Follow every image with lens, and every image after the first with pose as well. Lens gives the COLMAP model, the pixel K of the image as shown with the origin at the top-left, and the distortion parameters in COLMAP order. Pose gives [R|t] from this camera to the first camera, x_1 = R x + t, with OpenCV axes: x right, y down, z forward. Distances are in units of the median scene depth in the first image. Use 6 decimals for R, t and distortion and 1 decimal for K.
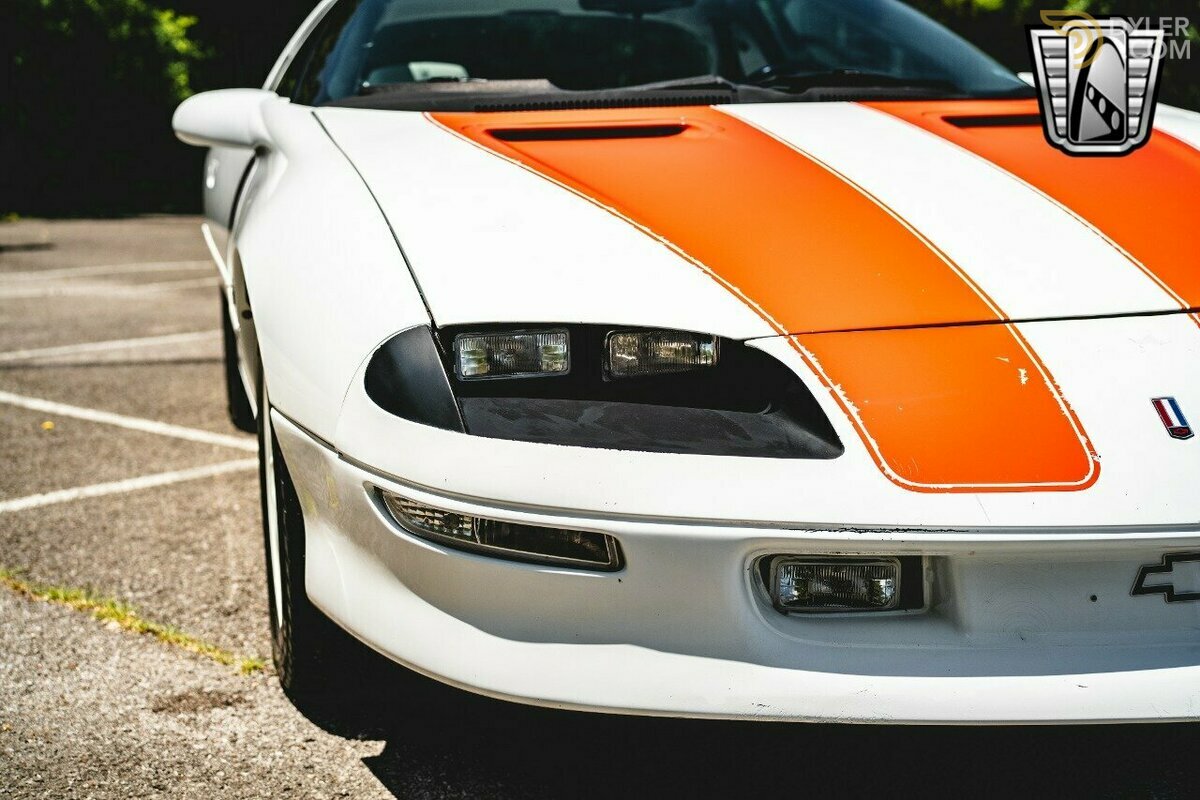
lens RADIAL K [[1554.3, 0, 597.2], [0, 1554.3, 399.3], [0, 0, 1]] dist [0.064191, 0.000000]
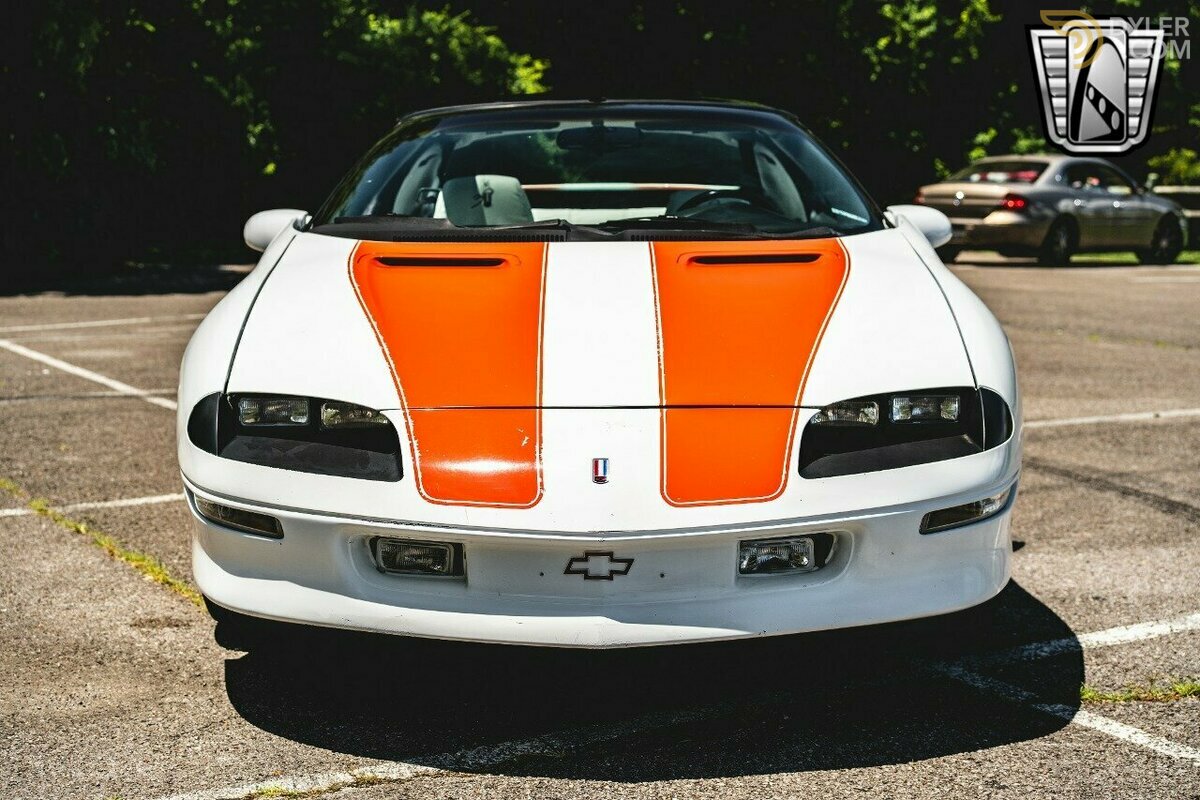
lens RADIAL K [[1717.8, 0, 603.3], [0, 1717.8, 403.0], [0, 0, 1]] dist [0.104701, 0.000000]
pose [[0.964181, 0.050926, -0.260309, 0.839970], [-0.057188, 0.998226, -0.016537, -0.030183], [0.259005, 0.030831, 0.965384, -0.769099]]
